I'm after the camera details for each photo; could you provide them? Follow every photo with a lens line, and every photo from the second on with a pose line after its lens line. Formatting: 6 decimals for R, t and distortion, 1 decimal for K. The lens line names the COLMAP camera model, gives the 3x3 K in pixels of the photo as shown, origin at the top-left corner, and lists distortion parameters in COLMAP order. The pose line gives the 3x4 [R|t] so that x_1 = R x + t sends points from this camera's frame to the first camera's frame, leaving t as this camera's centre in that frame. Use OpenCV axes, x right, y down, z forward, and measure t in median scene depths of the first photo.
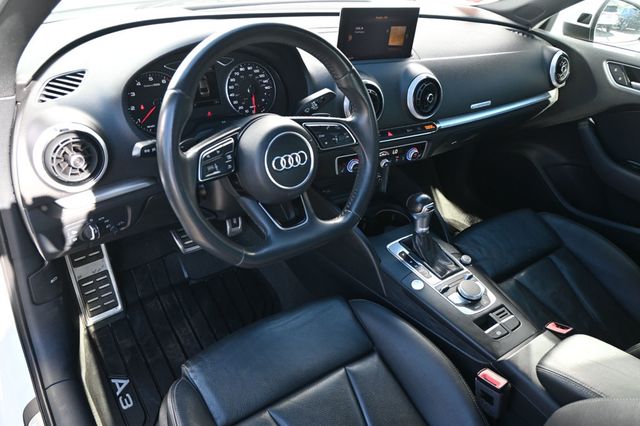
lens RADIAL K [[478.2, 0, 320.0], [0, 478.2, 213.0], [0, 0, 1]] dist [-0.001792, -0.001229]
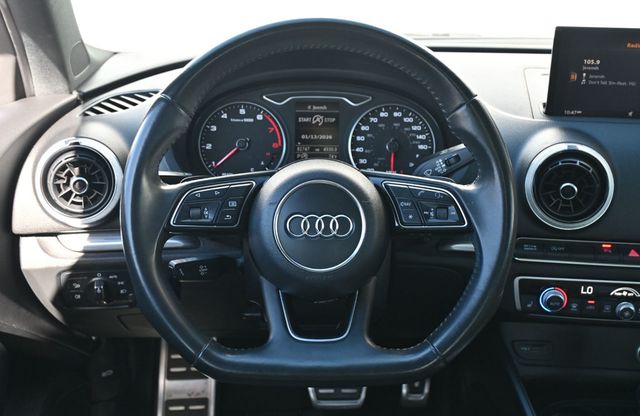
lens RADIAL K [[794.2, 0, 320.0], [0, 794.2, 208.0], [0, 0, 1]] dist [-0.005519, -0.011009]
pose [[0.811019, 0.112783, -0.574045, 0.394530], [-0.267789, 0.943975, -0.192874, 0.050390], [0.520131, 0.310147, 0.795784, 0.132587]]
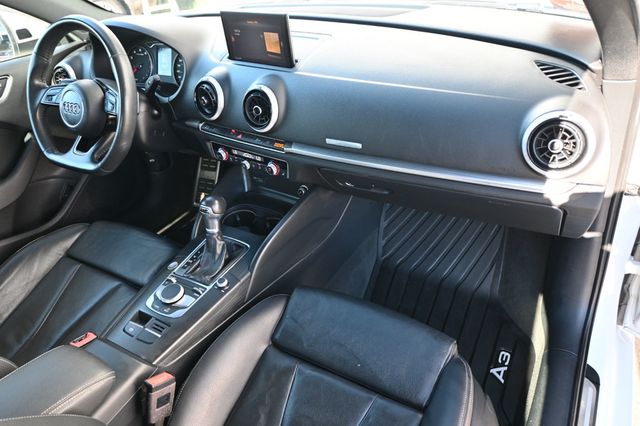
lens RADIAL K [[460.5, 0, 320.0], [0, 460.5, 213.0], [0, 0, 1]] dist [-0.005209, -0.000822]
pose [[0.371298, 0.399248, -0.838295, 1.224064], [-0.390560, 0.886237, 0.249093, -0.368211], [0.842378, 0.234917, 0.484988, 0.783099]]
